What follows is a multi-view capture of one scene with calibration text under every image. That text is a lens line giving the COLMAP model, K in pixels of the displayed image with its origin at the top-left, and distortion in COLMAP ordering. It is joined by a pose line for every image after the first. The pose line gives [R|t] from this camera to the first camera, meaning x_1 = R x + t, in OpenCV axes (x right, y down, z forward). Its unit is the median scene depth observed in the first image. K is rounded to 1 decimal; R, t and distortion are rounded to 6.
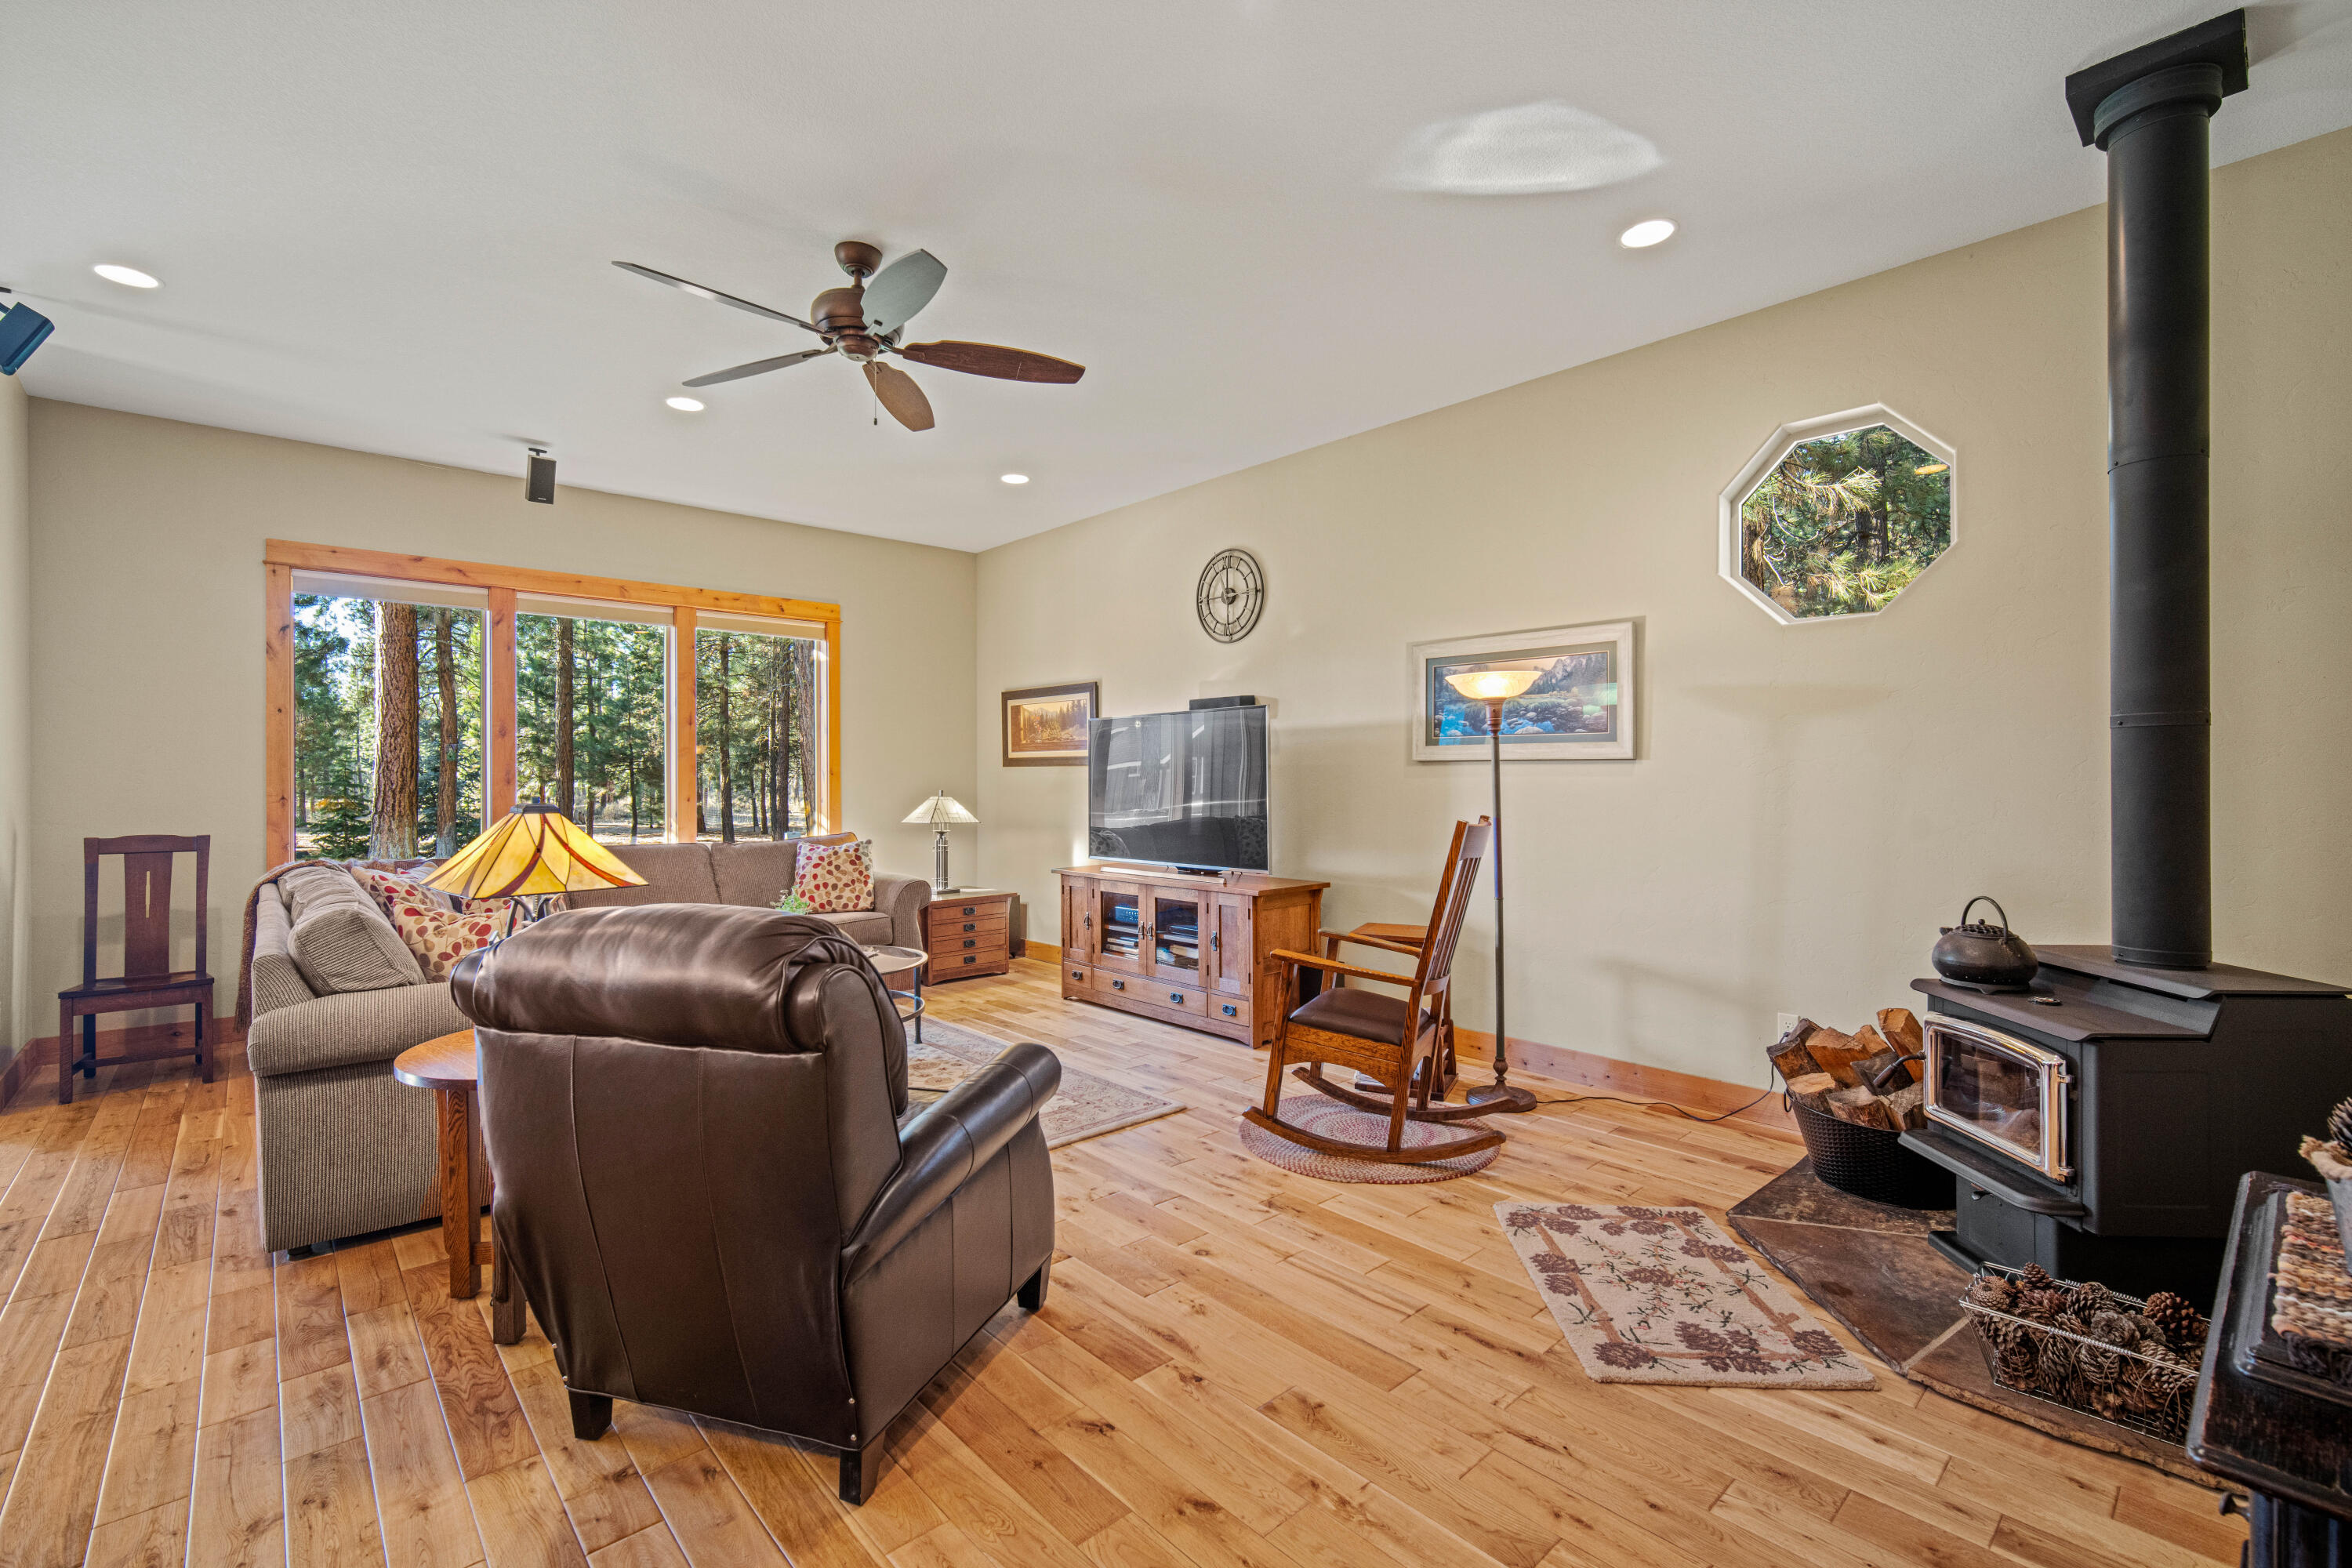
lens RADIAL K [[1017.7, 0, 1176.0], [0, 1017.7, 784.0], [0, 0, 1]] dist [-0.014925, 0.004853]
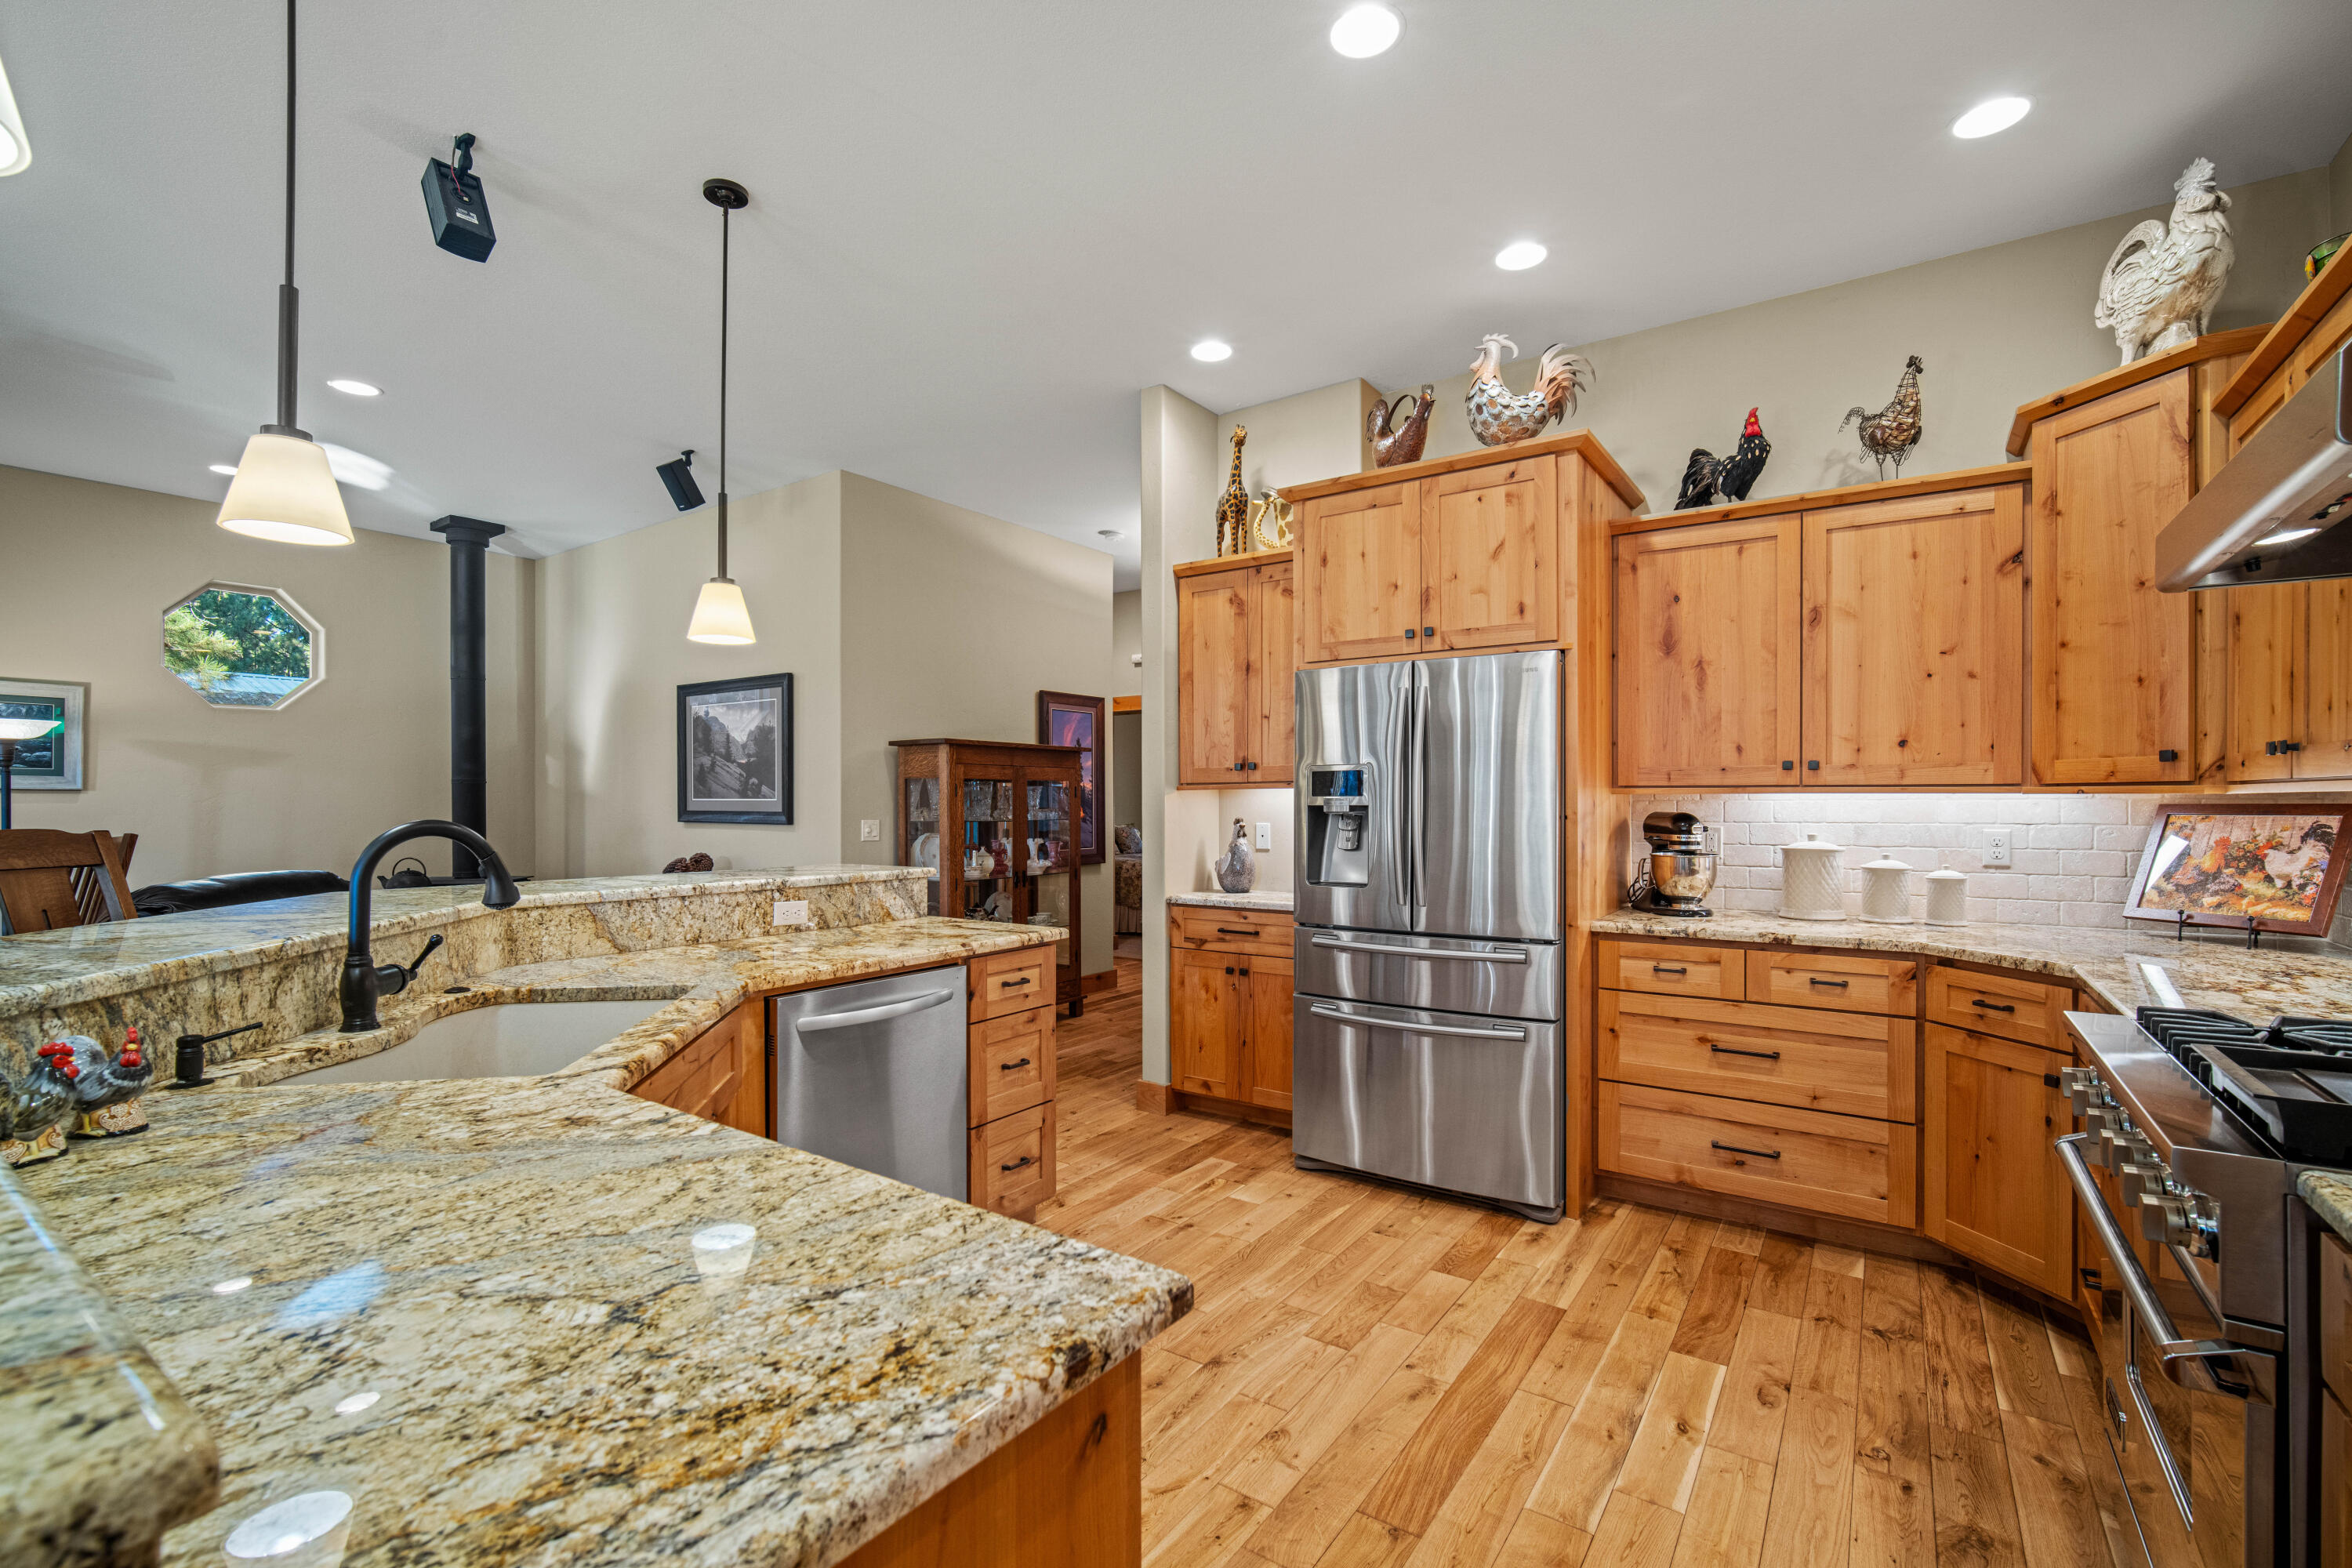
lens RADIAL K [[1028.3, 0, 1177.1], [0, 1028.3, 807.2], [0, 0, 1]] dist [-0.010781, 0.000427]
pose [[-0.221946, -0.001331, 0.975058, -0.902562], [0.008188, 0.999961, 0.003229, 0.003569], [-0.975025, 0.008700, -0.221927, -0.074102]]
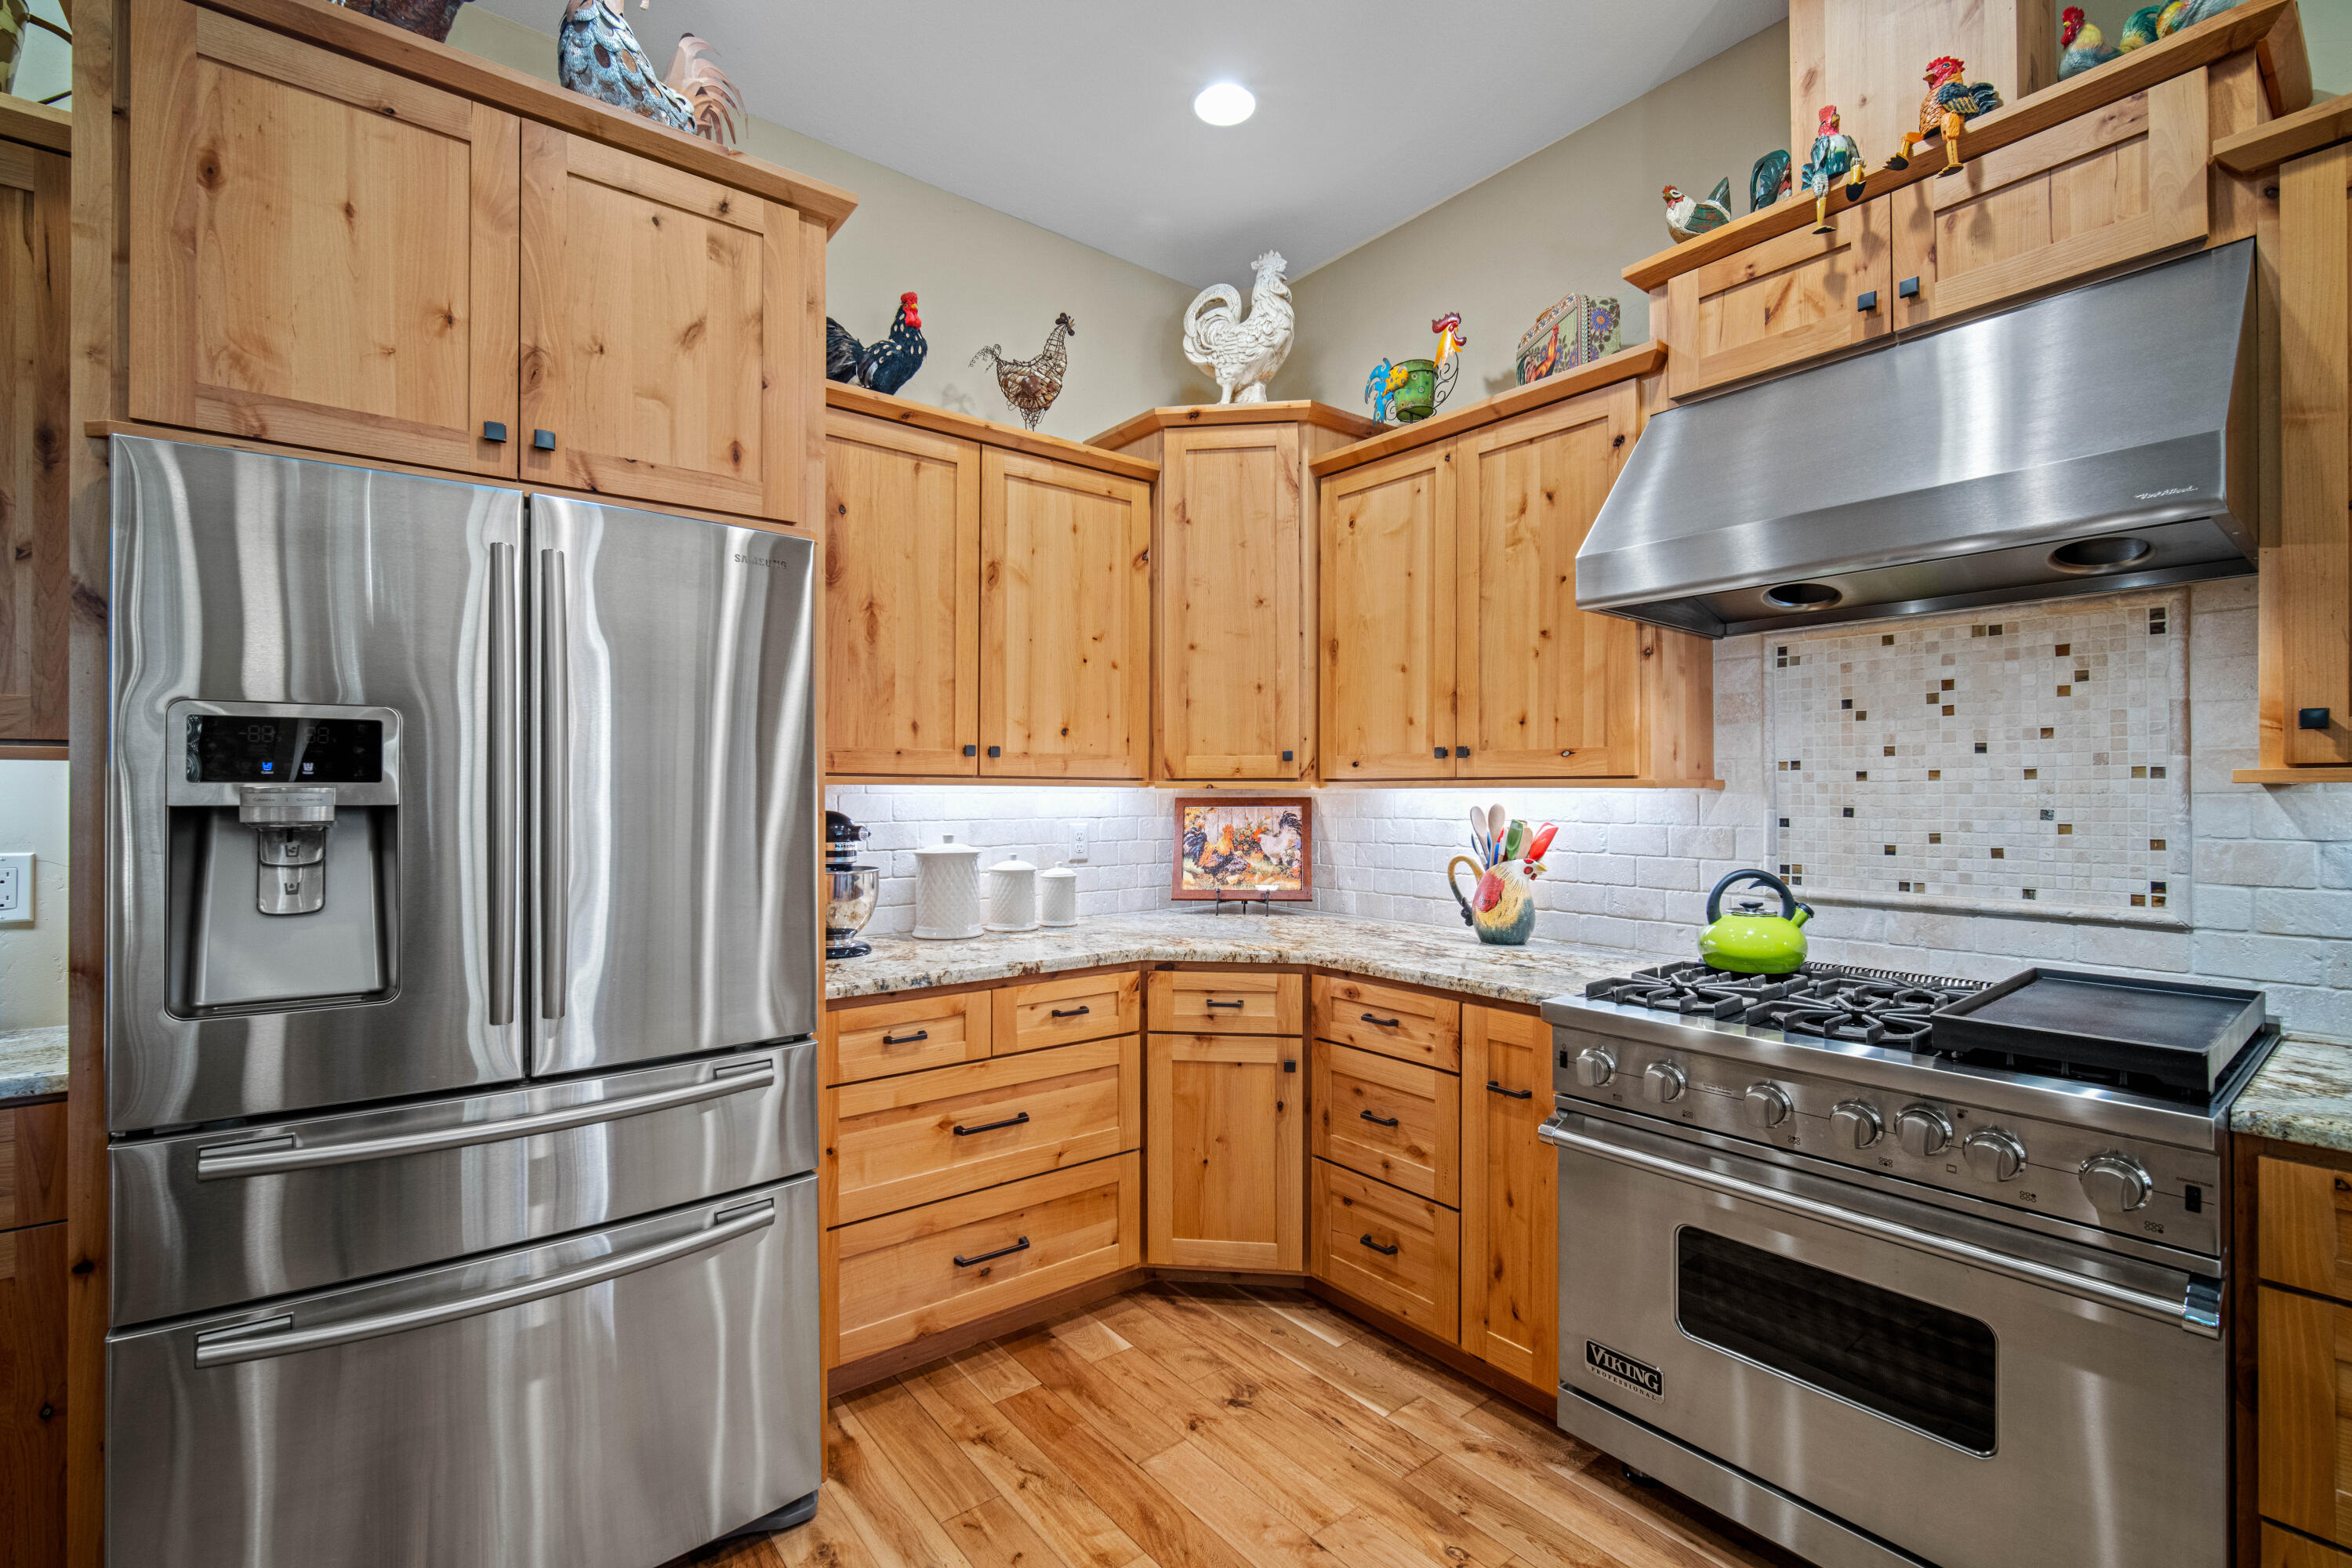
lens RADIAL K [[1033.1, 0, 1182.0], [0, 1033.1, 787.5], [0, 0, 1]] dist [-0.008182, 0.000196]
pose [[-0.997852, 0.004081, 0.065385, -0.519865], [0.004074, 0.999992, -0.000239, 0.001837], [-0.065385, 0.000028, -0.997860, -0.076344]]
